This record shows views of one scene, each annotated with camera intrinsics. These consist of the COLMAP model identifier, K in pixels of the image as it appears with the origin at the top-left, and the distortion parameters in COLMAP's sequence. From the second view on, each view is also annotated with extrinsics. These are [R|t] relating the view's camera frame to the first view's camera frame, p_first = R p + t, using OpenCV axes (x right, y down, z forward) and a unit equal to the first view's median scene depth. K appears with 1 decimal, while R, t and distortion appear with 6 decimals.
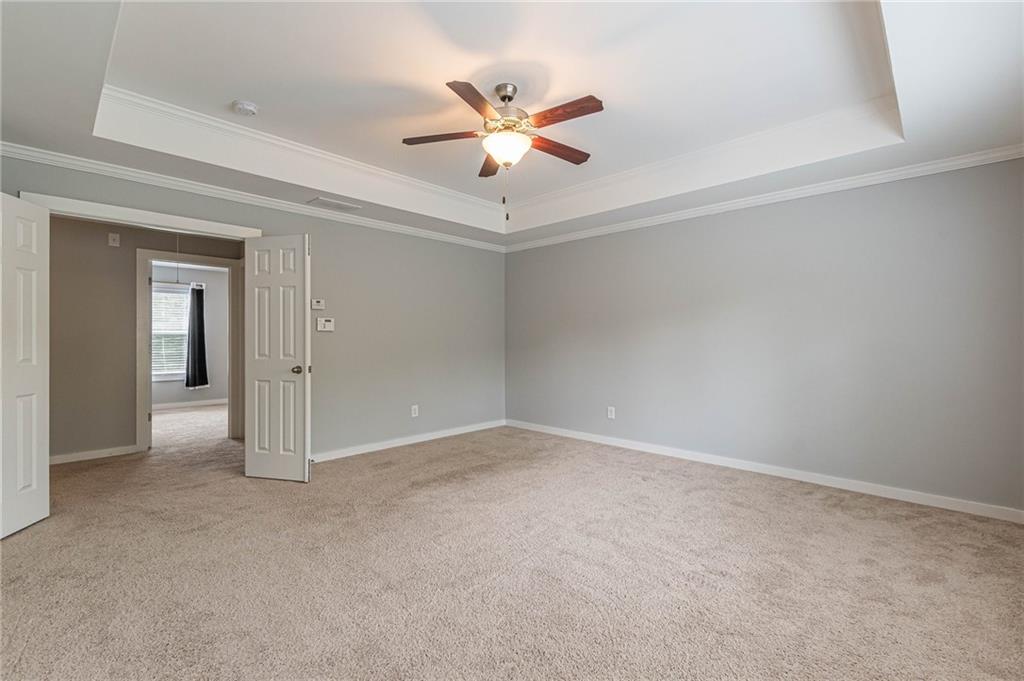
lens RADIAL K [[442.7, 0, 516.8], [0, 442.7, 336.8], [0, 0, 1]] dist [0.002913, -0.000254]
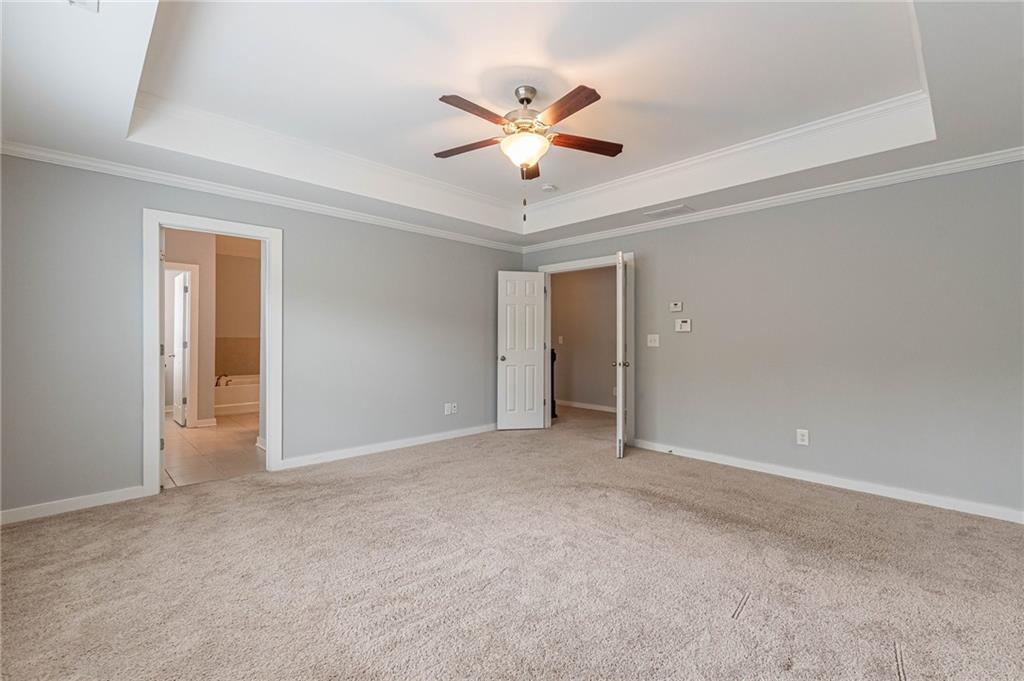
lens RADIAL K [[442.7, 0, 516.8], [0, 442.7, 336.8], [0, 0, 1]] dist [0.002913, -0.000254]
pose [[-0.031956, -0.005774, -0.999473, 0.668548], [-0.001473, 0.999983, -0.005729, 0.005958], [0.999488, 0.001289, -0.031964, 0.691246]]
